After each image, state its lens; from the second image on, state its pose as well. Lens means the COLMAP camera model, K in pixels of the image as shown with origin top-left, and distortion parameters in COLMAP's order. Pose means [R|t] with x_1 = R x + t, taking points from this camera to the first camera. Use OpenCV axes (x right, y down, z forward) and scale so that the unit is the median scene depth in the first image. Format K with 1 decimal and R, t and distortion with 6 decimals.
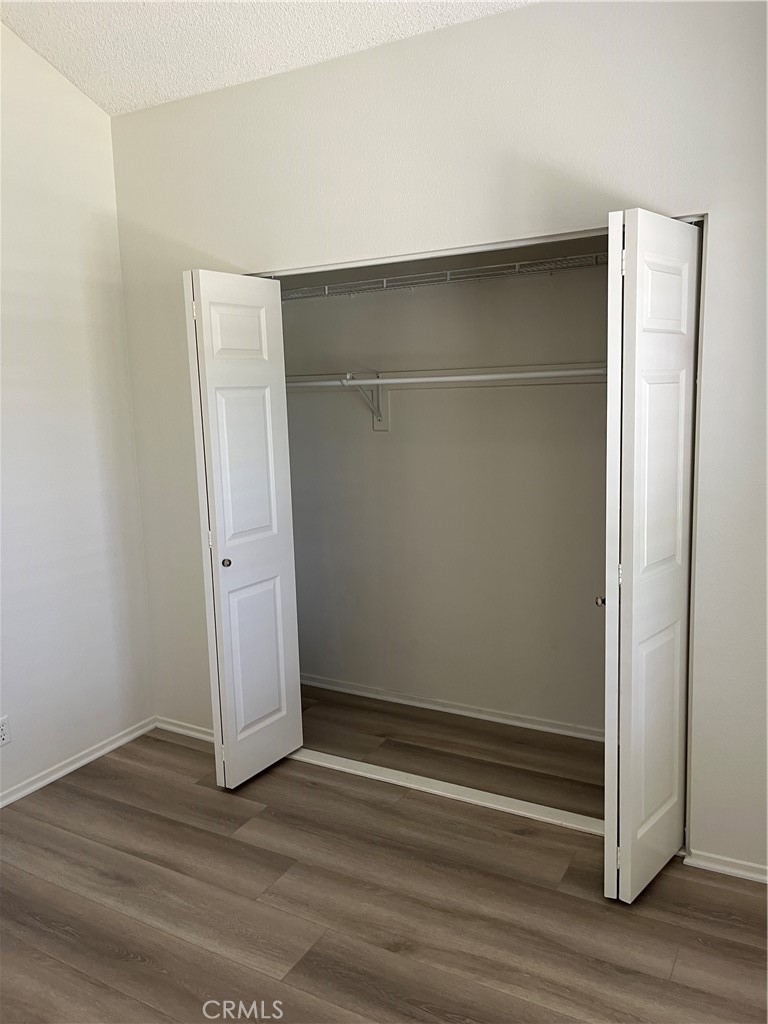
lens RADIAL K [[766.8, 0, 384.0], [0, 766.8, 512.0], [0, 0, 1]] dist [0.138835, -0.194761]
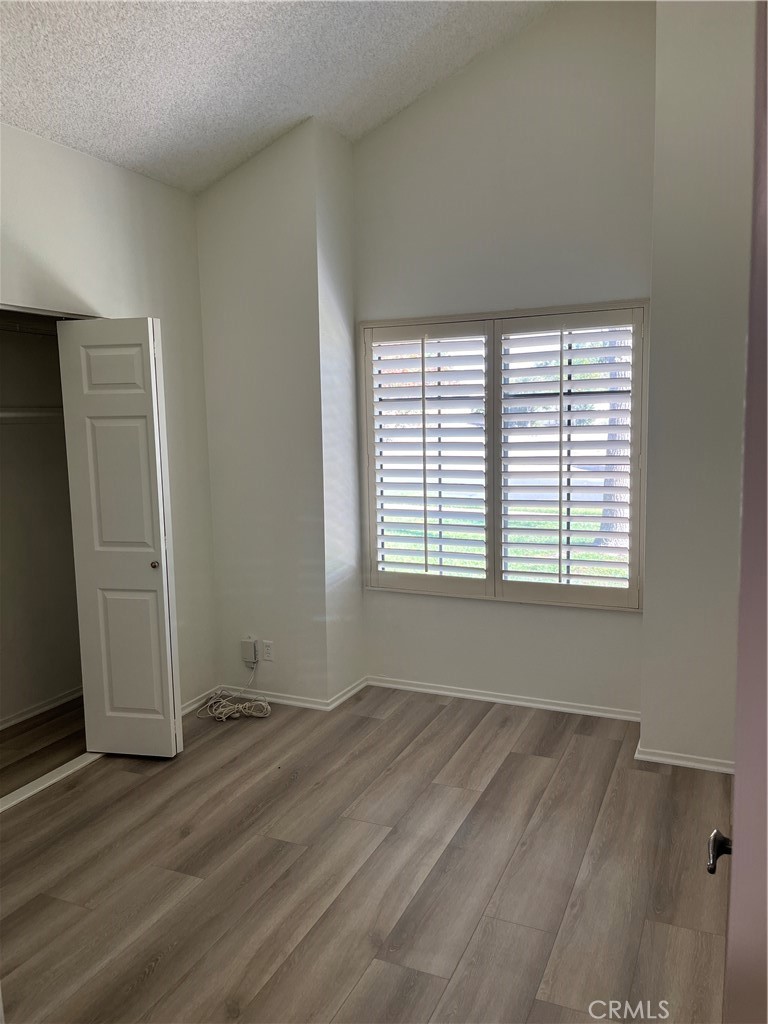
lens RADIAL K [[778.6, 0, 384.0], [0, 778.6, 512.0], [0, 0, 1]] dist [0.046743, -0.064638]
pose [[-0.093072, -0.090903, 0.991501, -1.232103], [0.170156, 0.979722, 0.105795, -0.070495], [-0.981012, 0.178556, -0.075717, 0.626392]]
